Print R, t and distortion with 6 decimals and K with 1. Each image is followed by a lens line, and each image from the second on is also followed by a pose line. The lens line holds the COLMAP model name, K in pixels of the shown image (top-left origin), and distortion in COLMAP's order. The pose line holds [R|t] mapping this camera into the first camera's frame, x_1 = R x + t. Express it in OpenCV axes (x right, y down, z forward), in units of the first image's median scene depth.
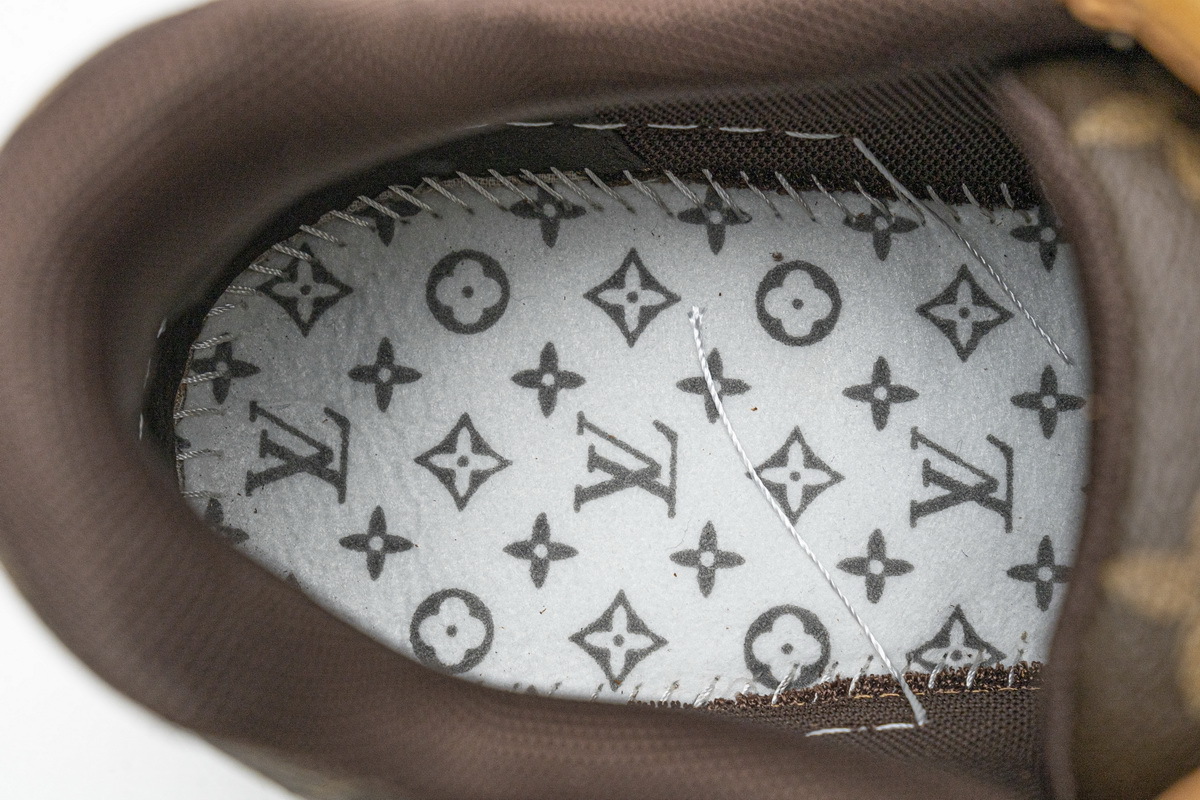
lens RADIAL K [[2351.4, 0, 613.6], [0, 2351.4, 400.4], [0, 0, 1]] dist [0.042094, -0.258988]
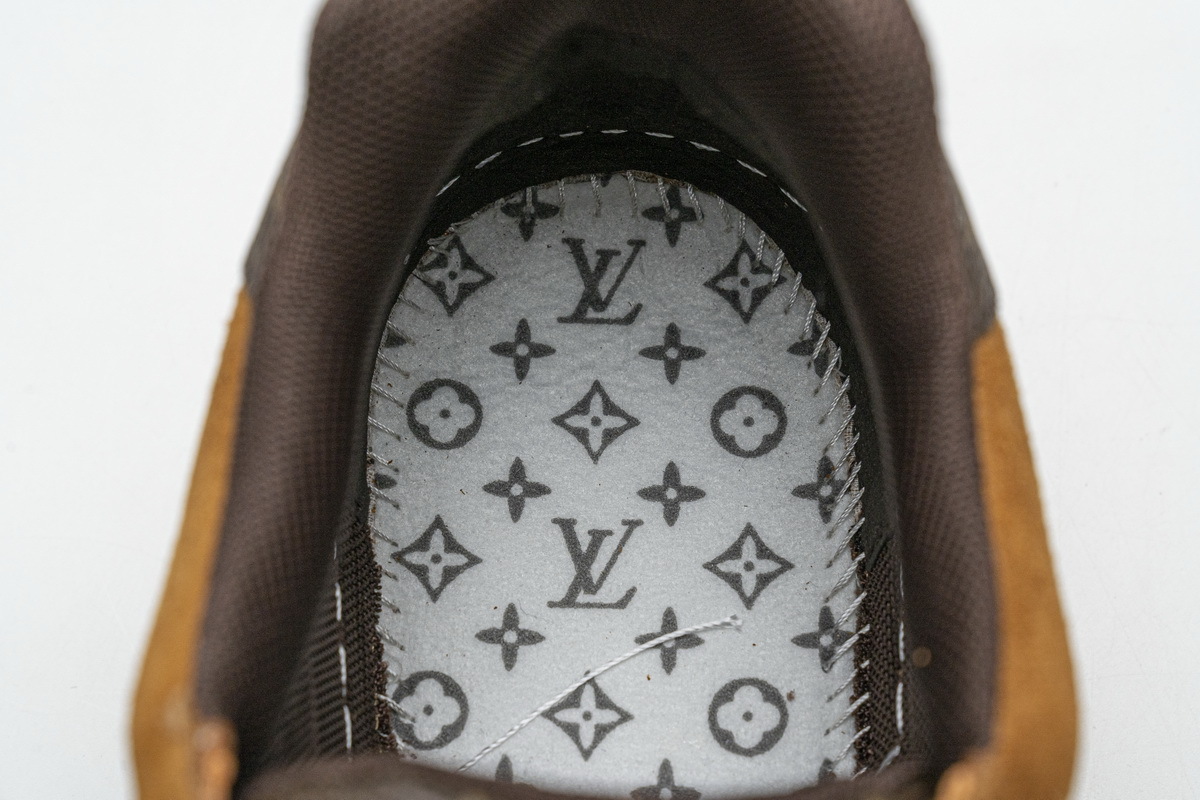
lens RADIAL K [[2351.4, 0, 613.6], [0, 2351.4, 400.4], [0, 0, 1]] dist [0.042094, -0.258988]
pose [[0.019754, 0.962151, -0.271798, 0.230789], [-0.995597, 0.043845, 0.082848, -0.075512], [0.091629, 0.268965, 0.958781, -0.075275]]
